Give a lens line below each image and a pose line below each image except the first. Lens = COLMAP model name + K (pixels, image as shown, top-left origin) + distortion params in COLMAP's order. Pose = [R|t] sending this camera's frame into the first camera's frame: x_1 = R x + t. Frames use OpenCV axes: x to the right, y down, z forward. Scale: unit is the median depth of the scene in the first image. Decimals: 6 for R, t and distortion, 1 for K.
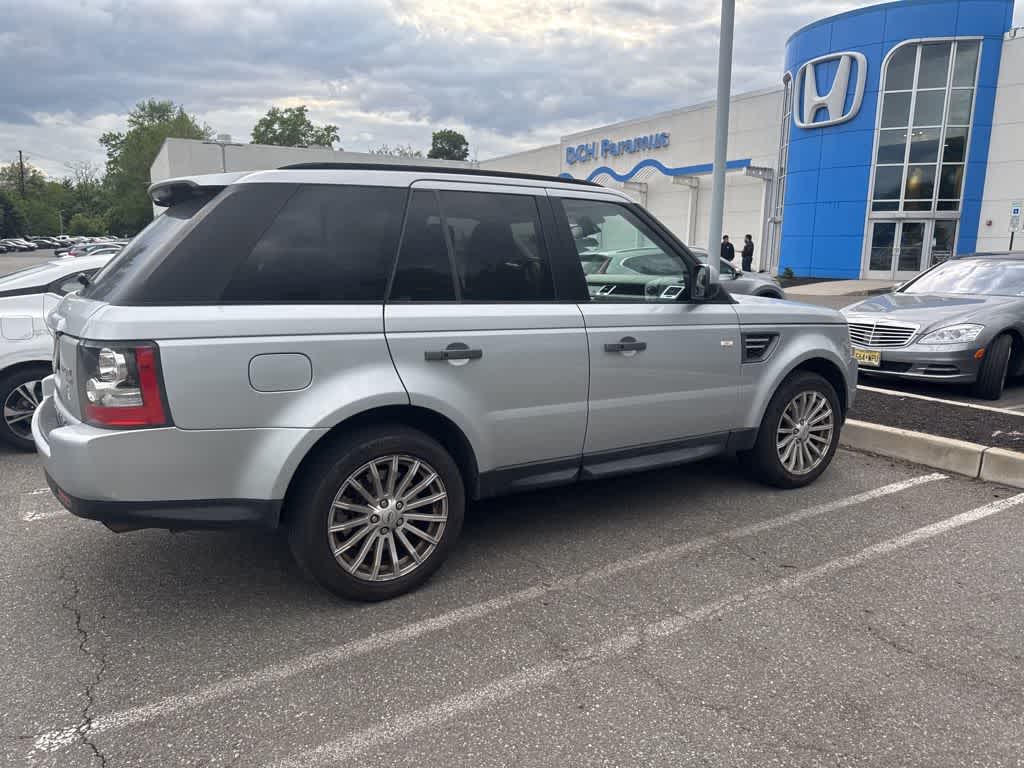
lens RADIAL K [[722.8, 0, 517.7], [0, 722.8, 383.1], [0, 0, 1]] dist [0.026818, -0.033334]
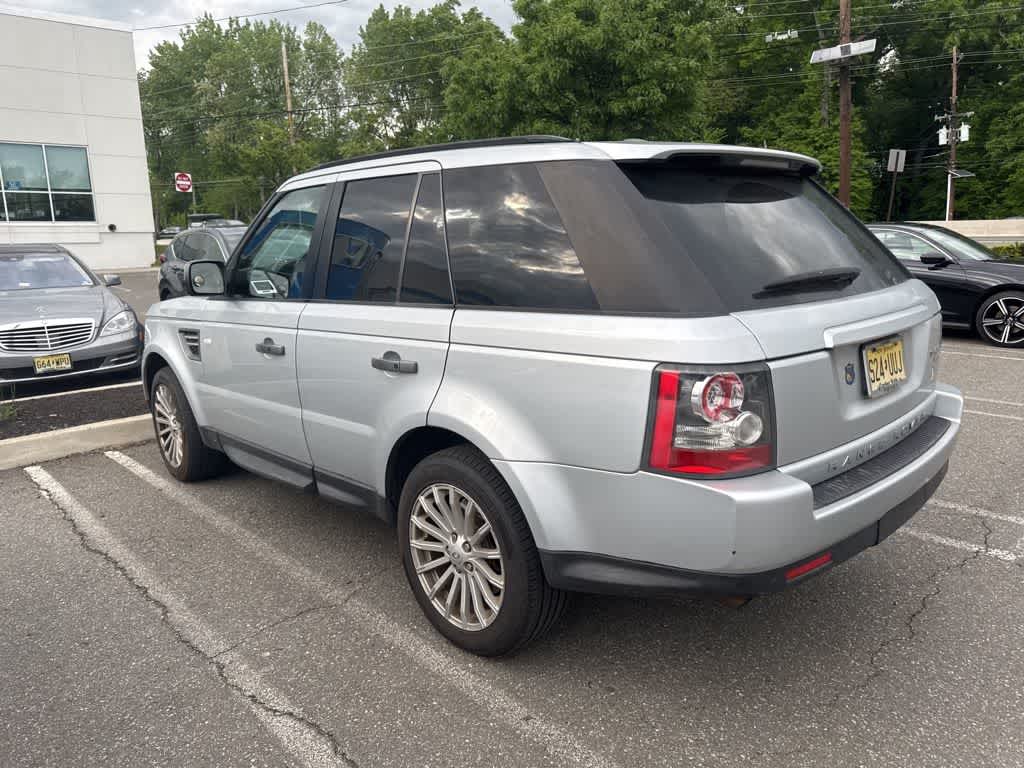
lens RADIAL K [[722.8, 0, 512.8], [0, 722.8, 380.7], [0, 0, 1]] dist [0.026818, -0.033334]
pose [[-0.185013, -0.192892, 0.963620, -1.015198], [0.195137, 0.953812, 0.228395, -0.219929], [-0.963168, 0.230294, -0.138827, 1.166645]]
